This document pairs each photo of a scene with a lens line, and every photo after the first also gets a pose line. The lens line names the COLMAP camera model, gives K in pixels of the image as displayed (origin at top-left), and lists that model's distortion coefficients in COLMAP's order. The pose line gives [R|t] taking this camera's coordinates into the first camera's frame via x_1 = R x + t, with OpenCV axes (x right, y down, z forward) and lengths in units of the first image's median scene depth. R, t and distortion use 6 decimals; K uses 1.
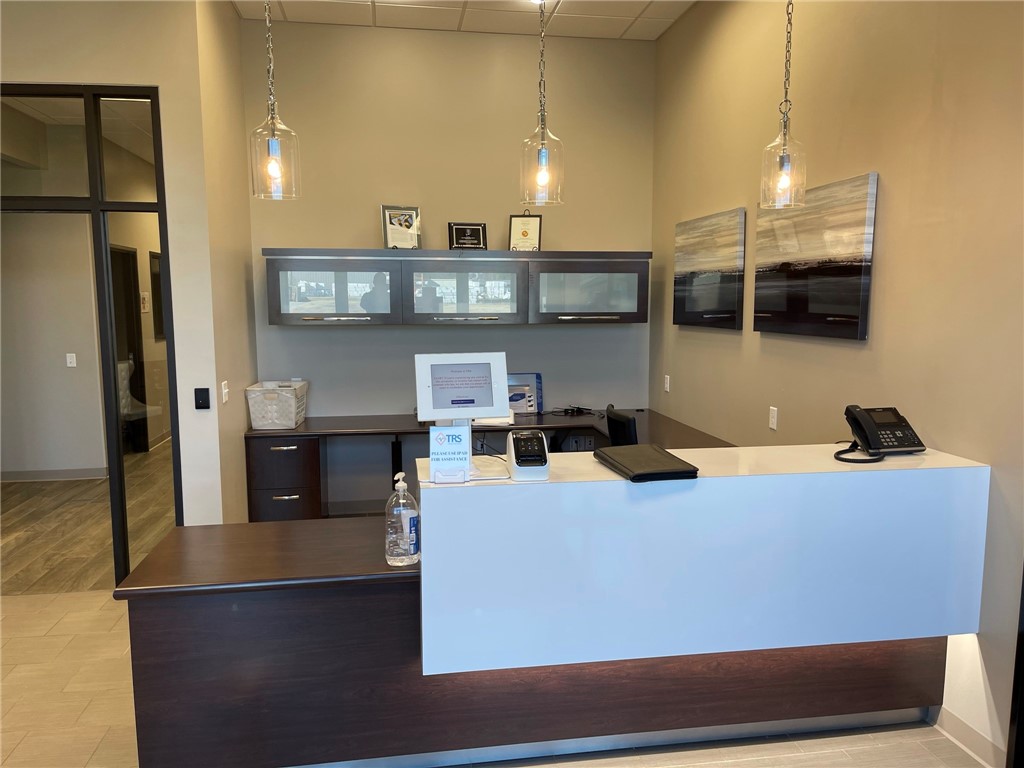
lens RADIAL K [[775.6, 0, 512.6], [0, 775.6, 388.0], [0, 0, 1]] dist [0.041996, -0.017530]
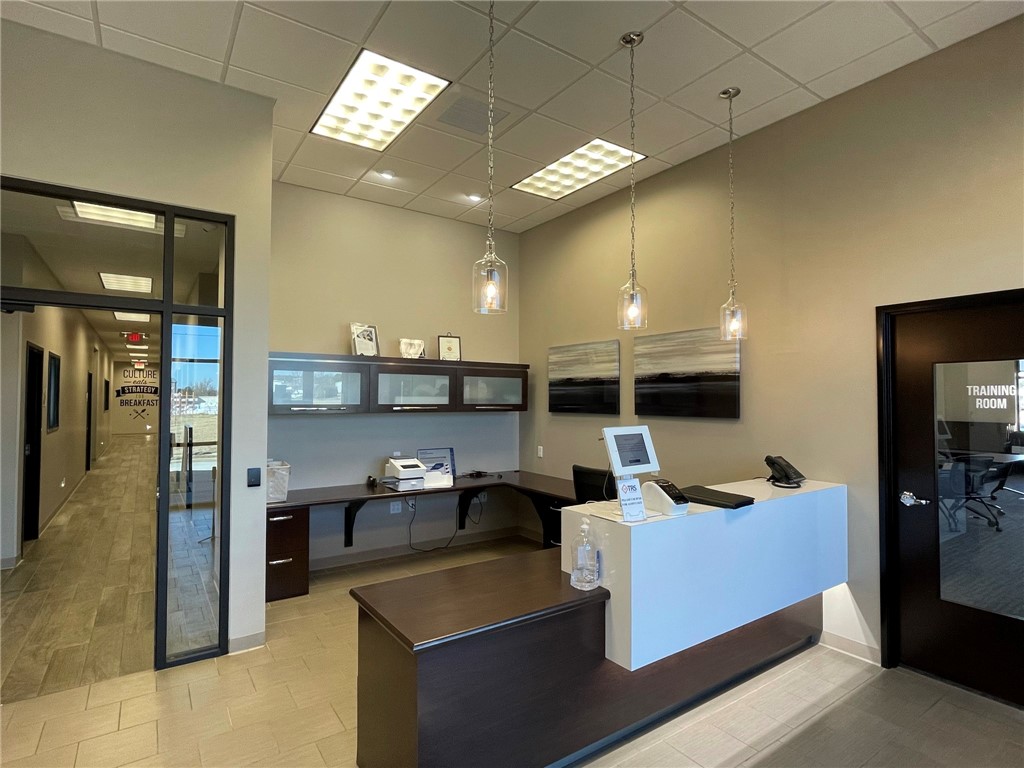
lens RADIAL K [[534.4, 0, 511.4], [0, 534.4, 381.4], [0, 0, 1]] dist [-0.000254, 0.000146]
pose [[0.903296, 0.019739, 0.428564, -0.324611], [0.043570, 0.989555, -0.137410, -0.001192], [-0.426800, 0.142795, 0.893001, 0.097974]]
